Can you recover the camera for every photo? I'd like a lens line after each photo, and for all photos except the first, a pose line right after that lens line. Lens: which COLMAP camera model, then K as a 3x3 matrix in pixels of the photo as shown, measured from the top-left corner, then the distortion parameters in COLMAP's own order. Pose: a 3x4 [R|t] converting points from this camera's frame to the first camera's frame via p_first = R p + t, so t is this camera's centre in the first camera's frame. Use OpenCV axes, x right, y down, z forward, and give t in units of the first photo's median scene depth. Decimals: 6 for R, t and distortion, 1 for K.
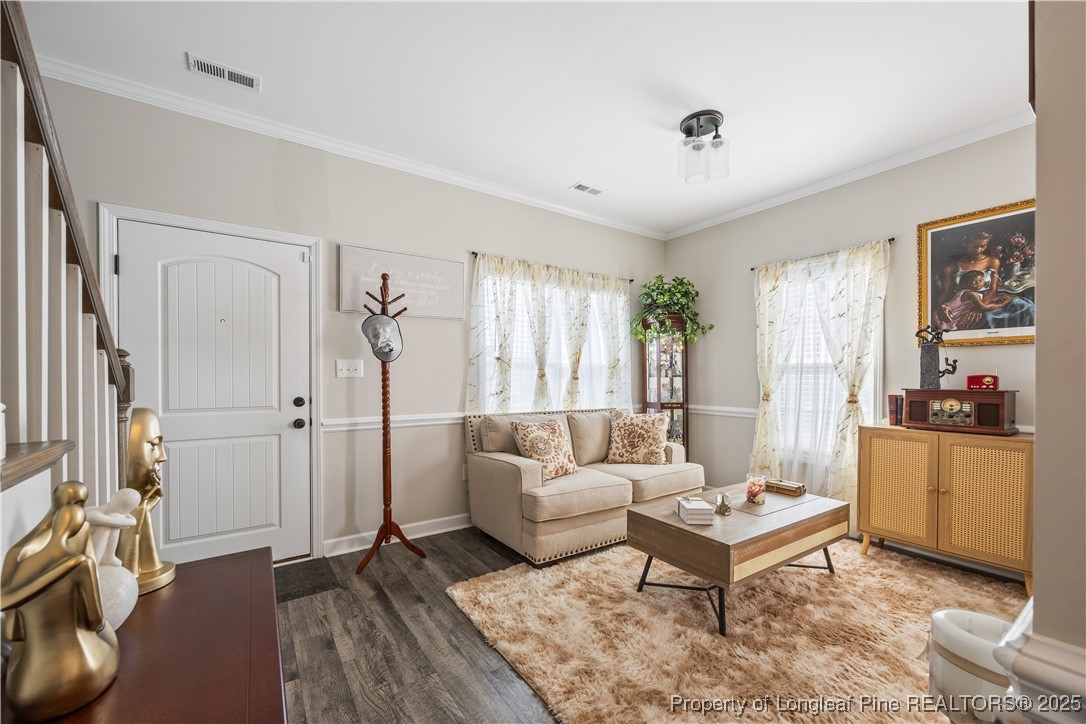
lens RADIAL K [[414.2, 0, 540.4], [0, 414.2, 382.2], [0, 0, 1]] dist [-0.001901, 0.000117]
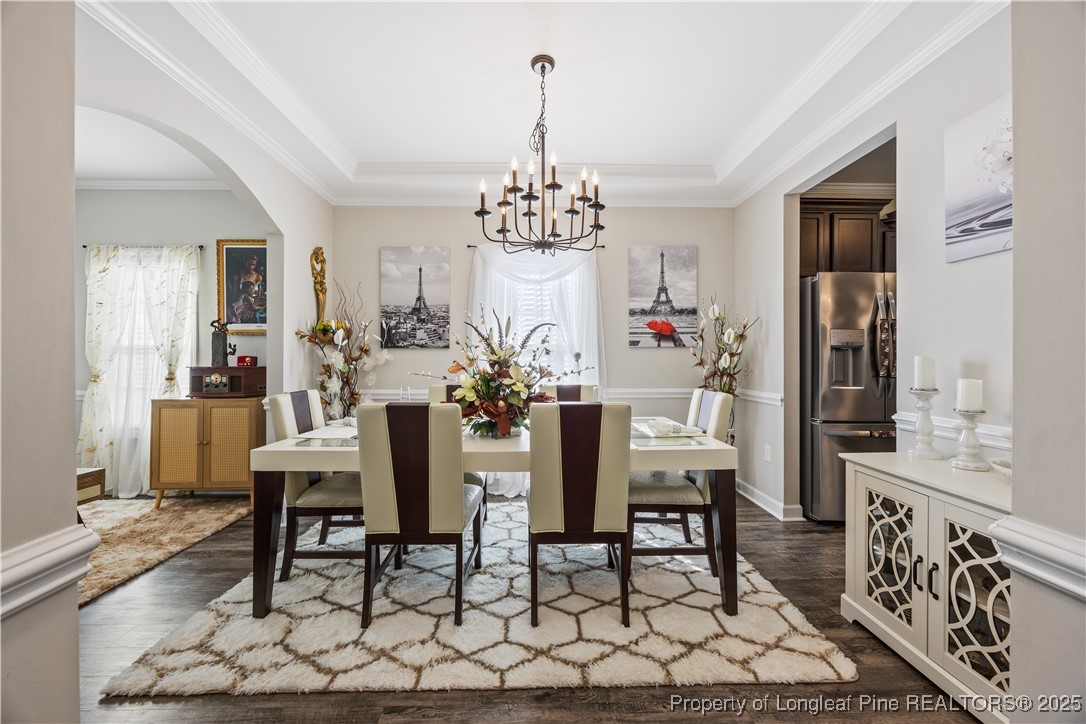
lens RADIAL K [[414.2, 0, 538.8], [0, 414.2, 356.9], [0, 0, 1]] dist [-0.001901, 0.000117]
pose [[0.556250, -0.002375, 0.831012, 0.396468], [0.013788, 0.999885, -0.006371, 0.007770], [-0.830901, 0.015002, 0.556218, -0.545208]]
